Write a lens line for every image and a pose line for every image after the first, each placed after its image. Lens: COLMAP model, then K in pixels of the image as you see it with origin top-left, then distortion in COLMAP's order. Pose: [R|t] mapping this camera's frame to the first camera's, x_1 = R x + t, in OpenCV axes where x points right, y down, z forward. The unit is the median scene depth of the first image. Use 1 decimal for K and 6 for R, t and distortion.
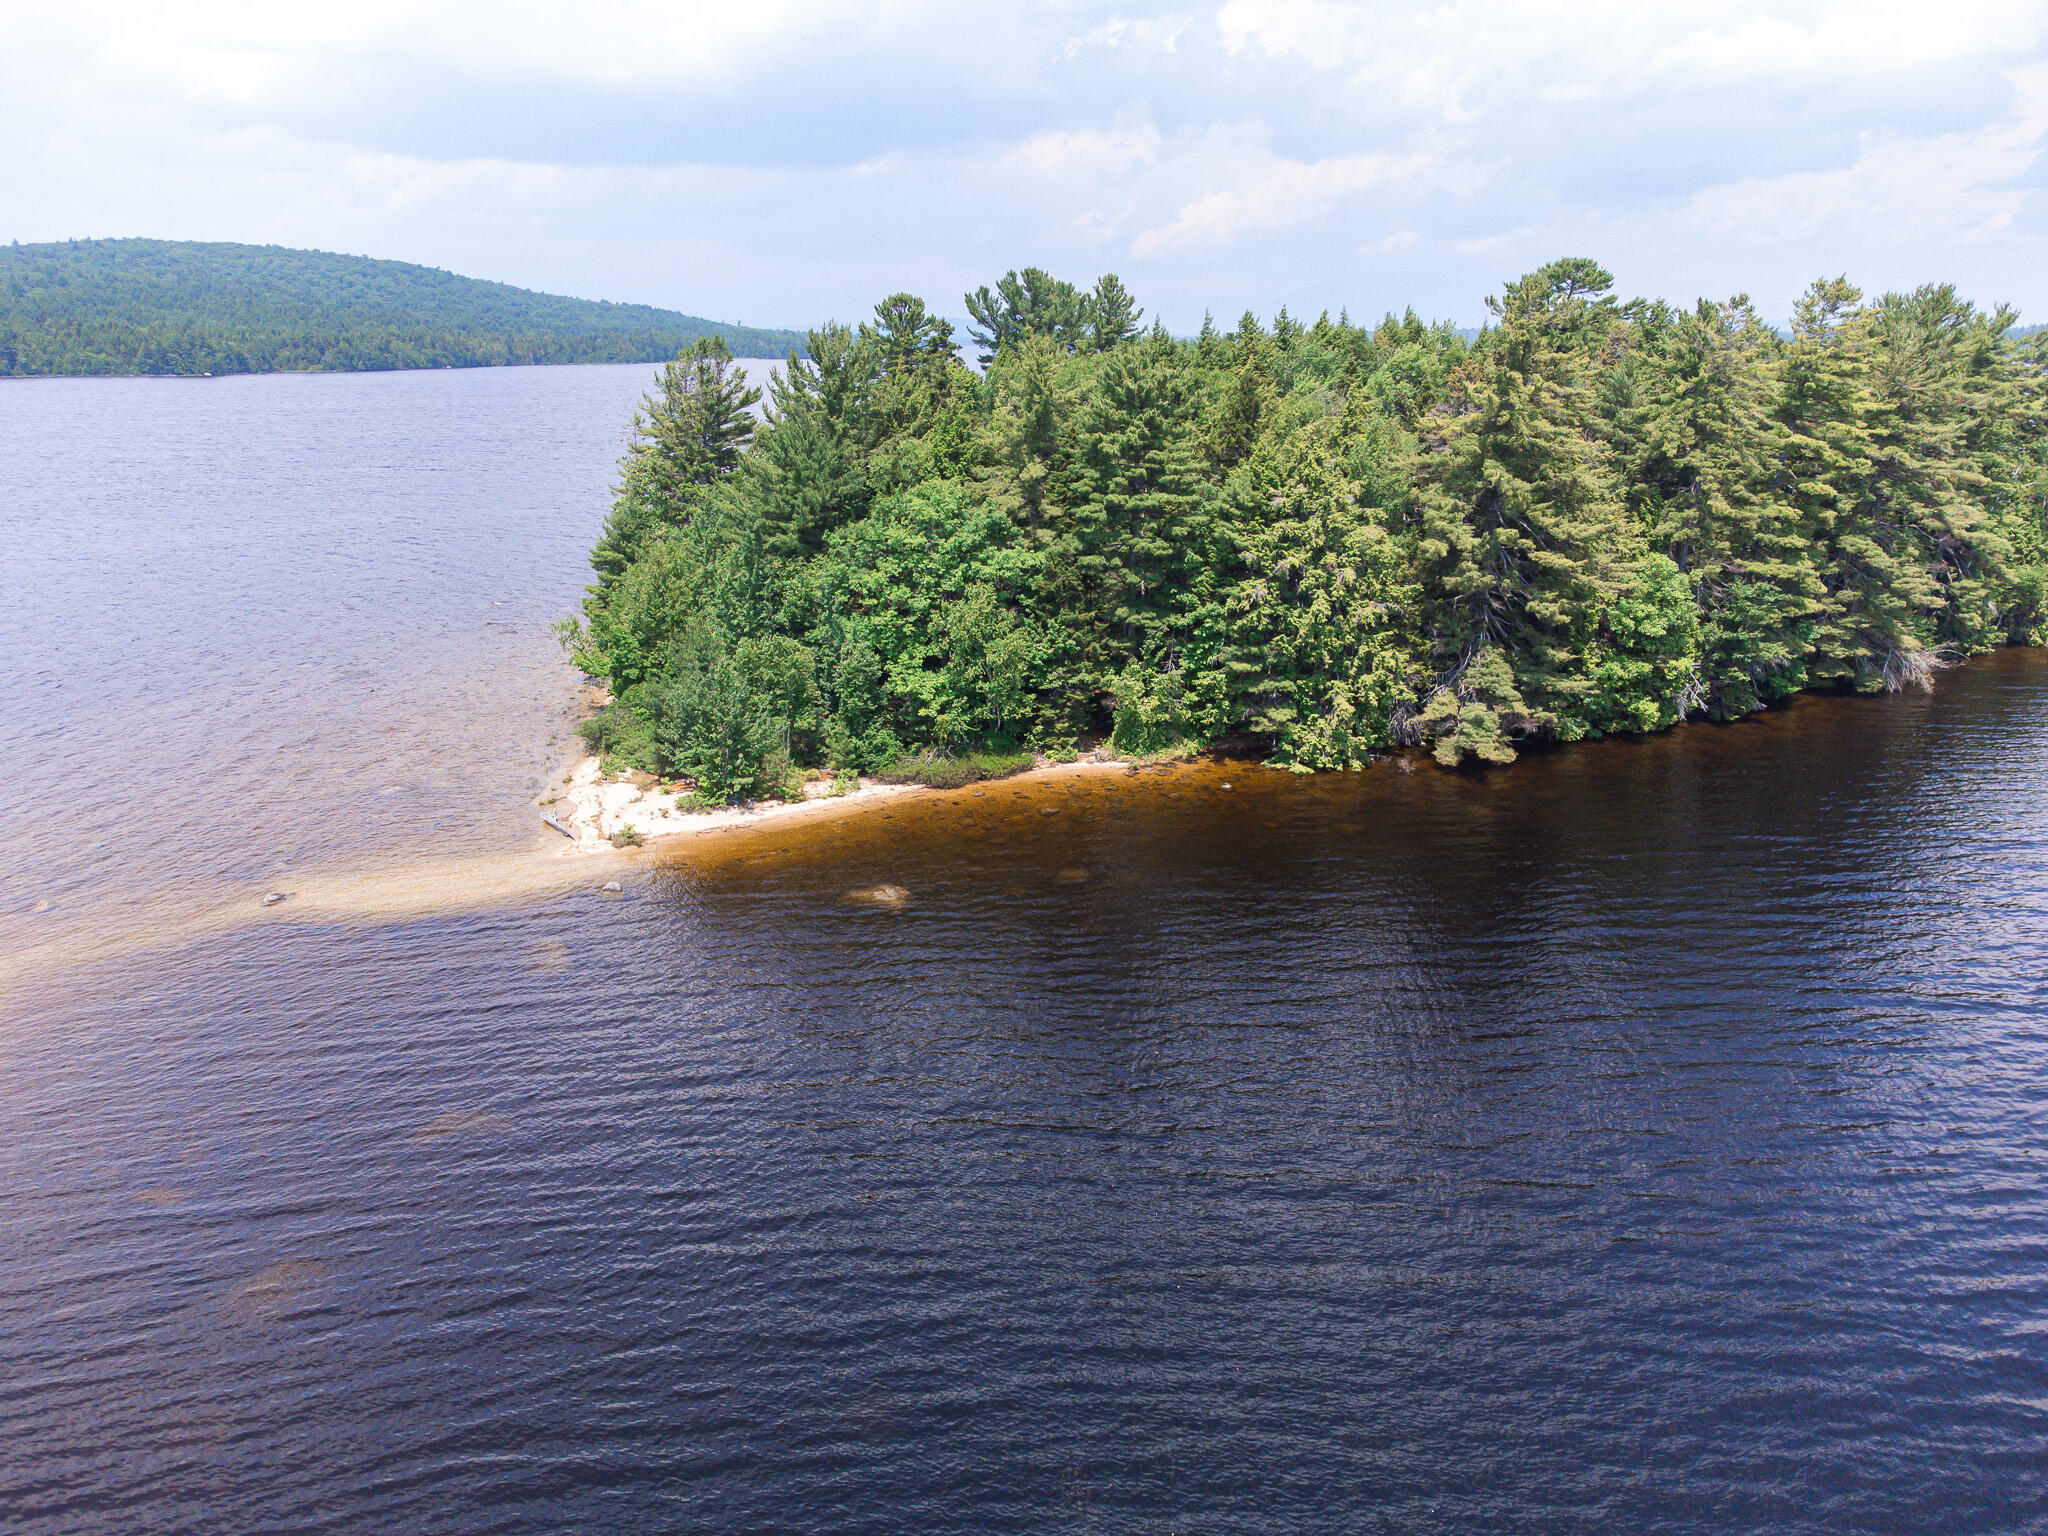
lens RADIAL K [[1537.0, 0, 1034.8], [0, 1537.0, 759.7], [0, 0, 1]] dist [0.021163, 0.003234]
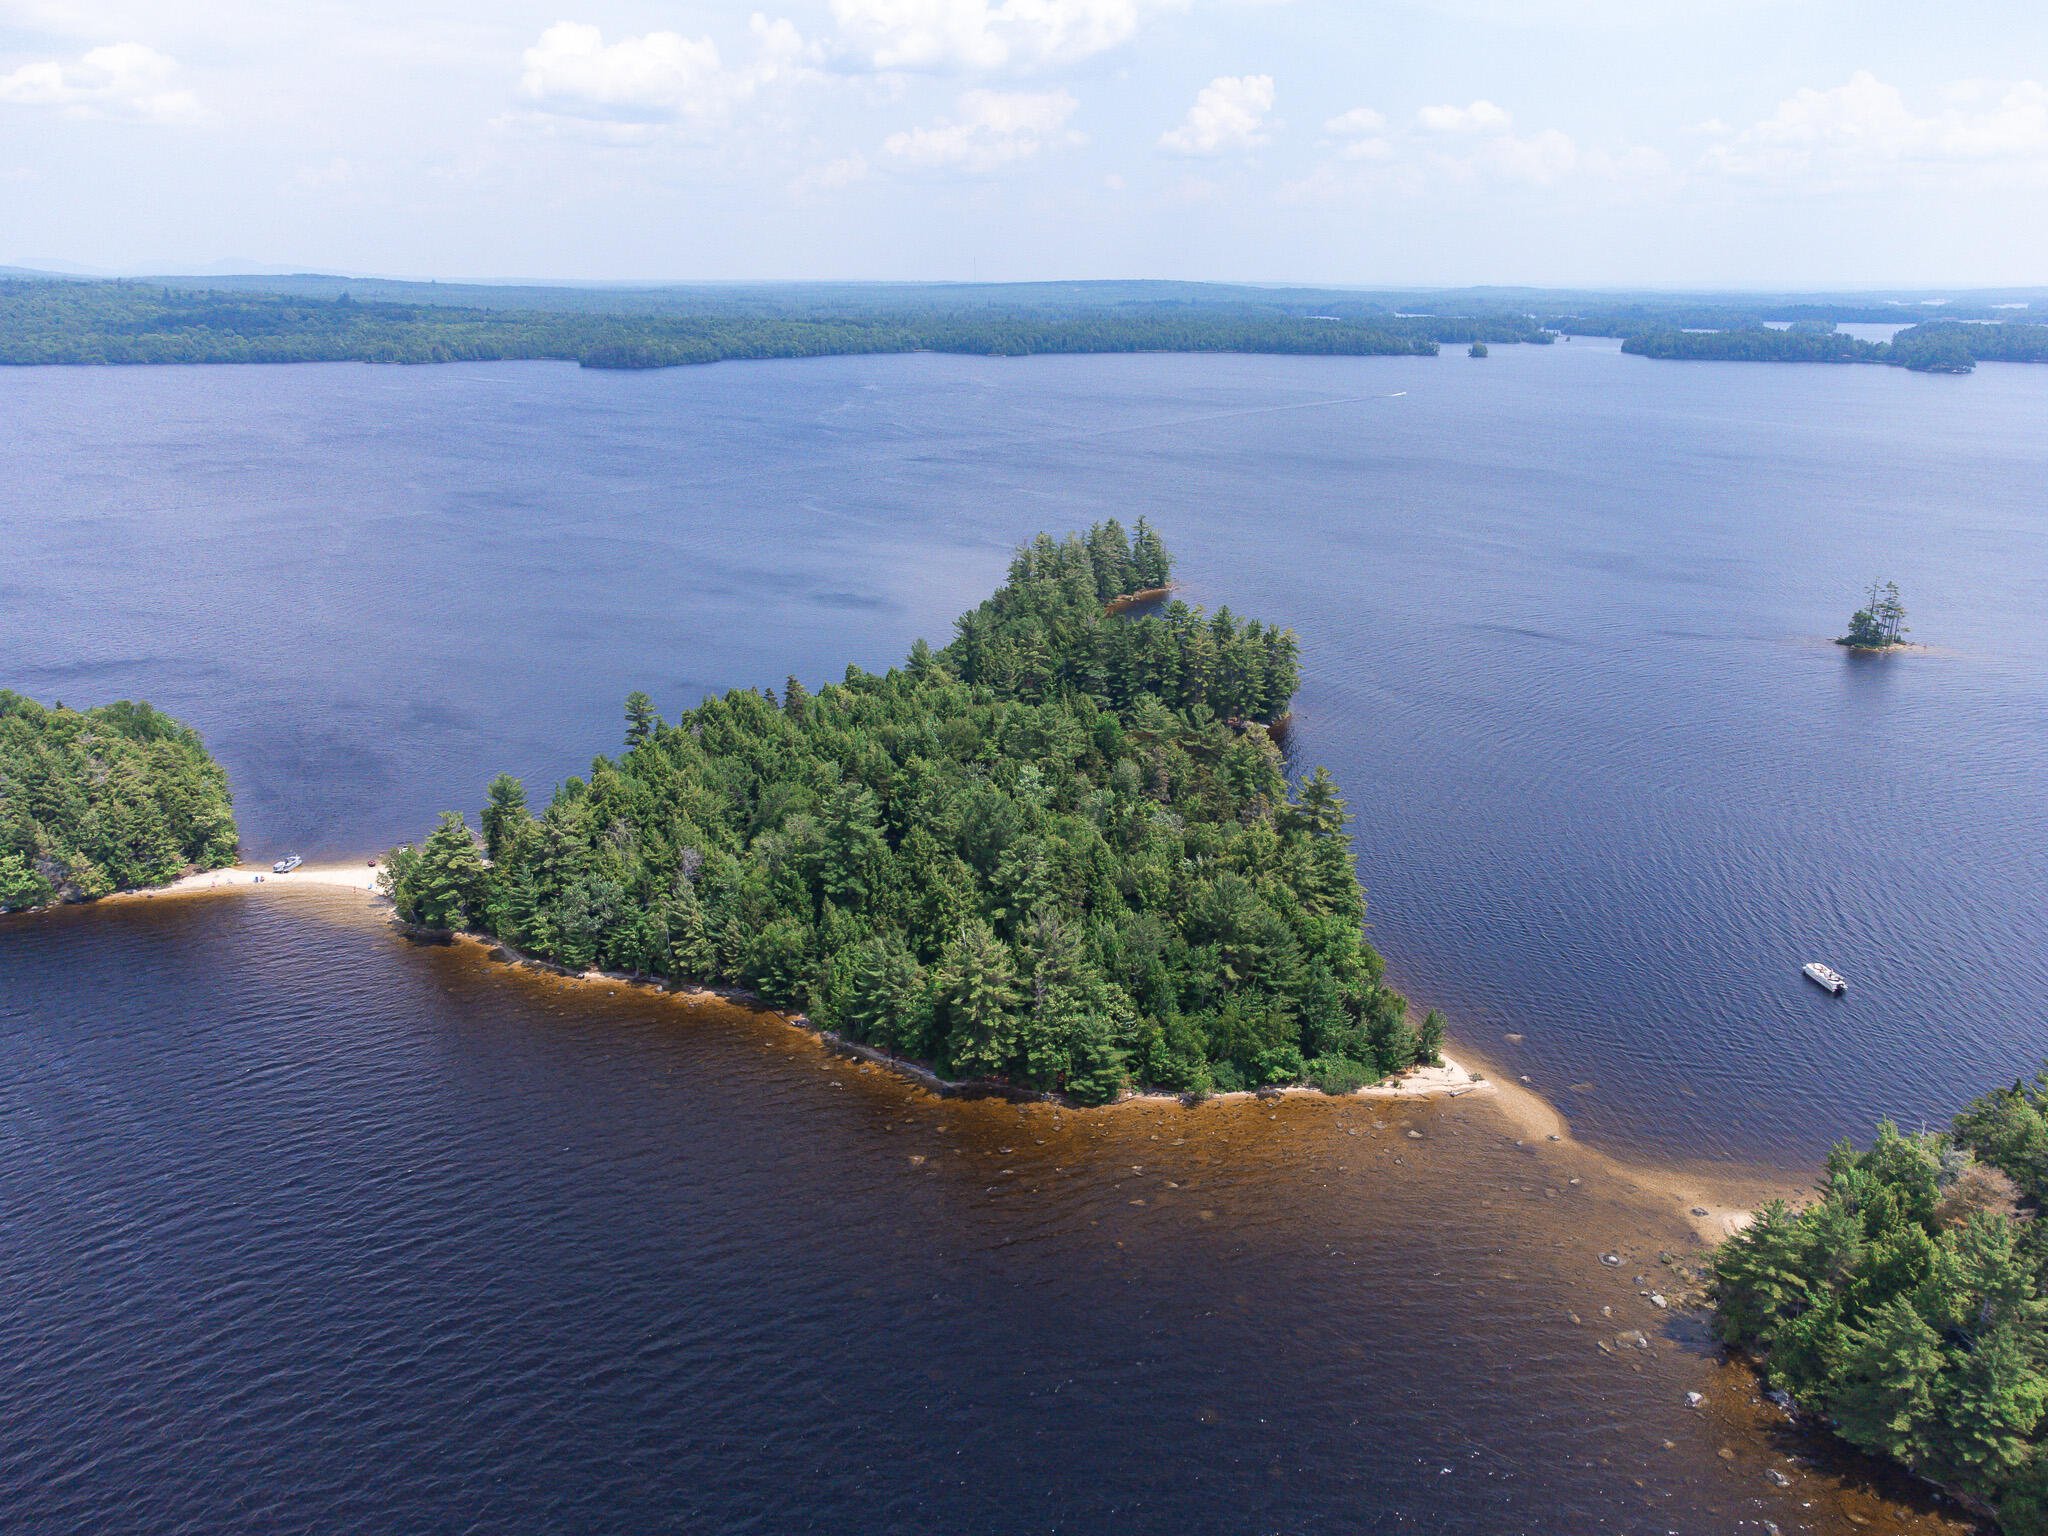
lens RADIAL K [[1537.0, 0, 1033.9], [0, 1537.0, 761.1], [0, 0, 1]] dist [0.021163, 0.003234]
pose [[0.139873, -0.305597, 0.941831, -2.301181], [0.258586, 0.929447, 0.263175, -1.153248], [-0.955808, 0.206733, 0.209028, 0.884376]]
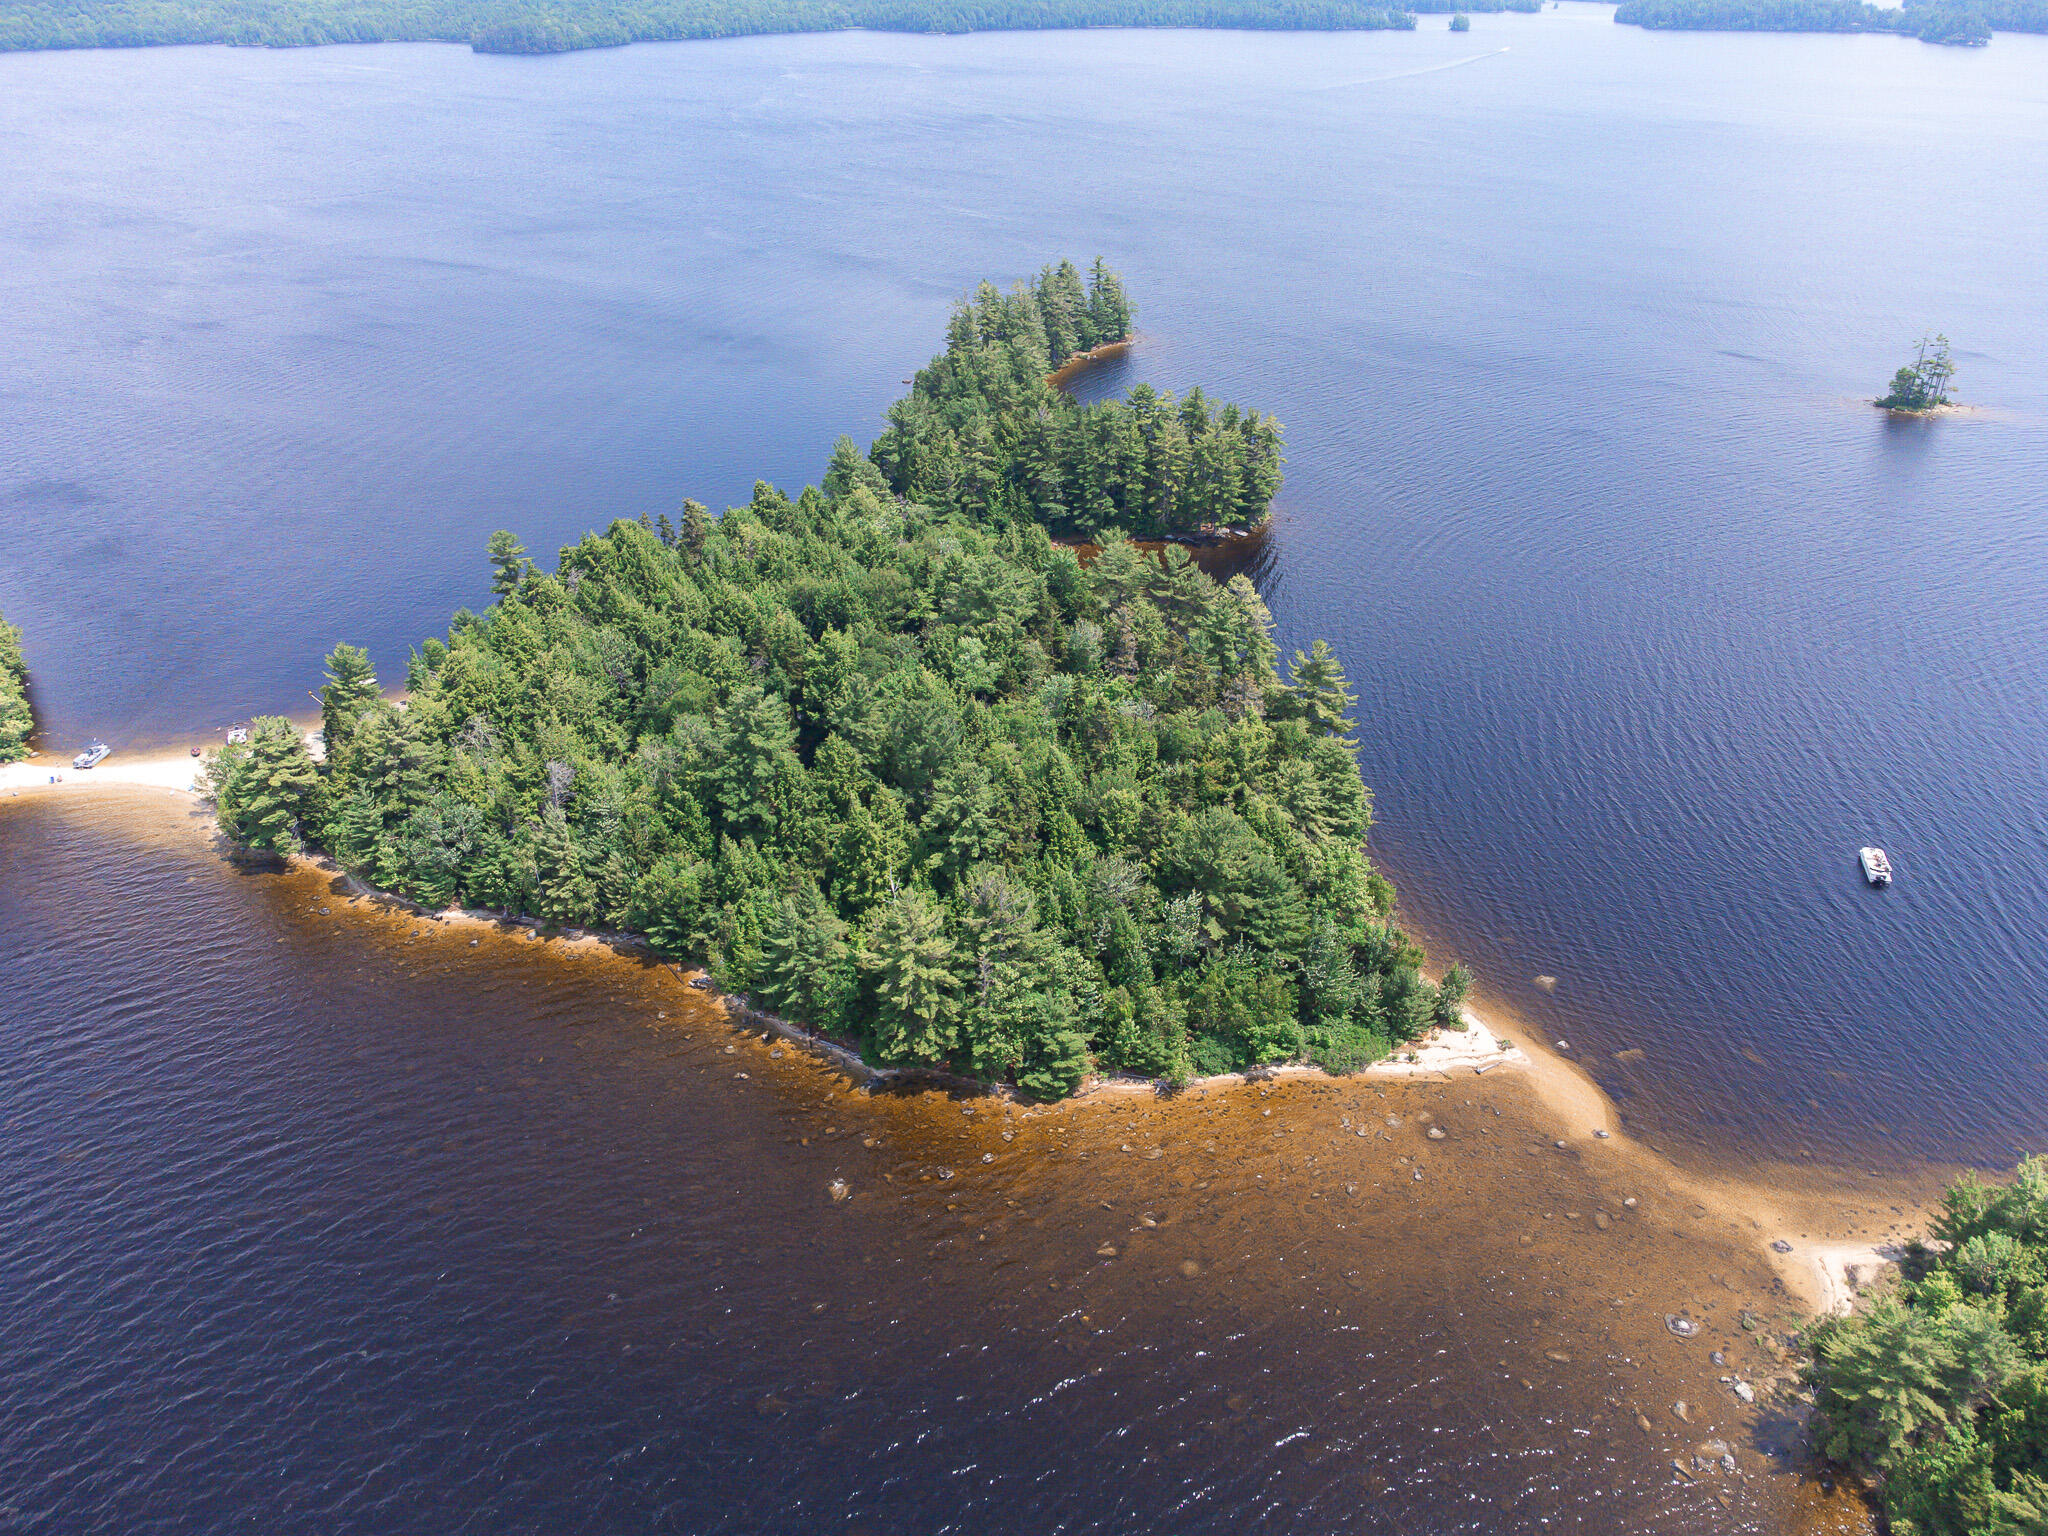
lens RADIAL K [[1537.0, 0, 1027.1], [0, 1537.0, 761.9], [0, 0, 1]] dist [0.021163, 0.003234]
pose [[0.110828, -0.478784, 0.870909, -1.778974], [0.264950, 0.858827, 0.438426, -1.251413], [-0.957872, 0.182157, 0.222036, 0.912090]]
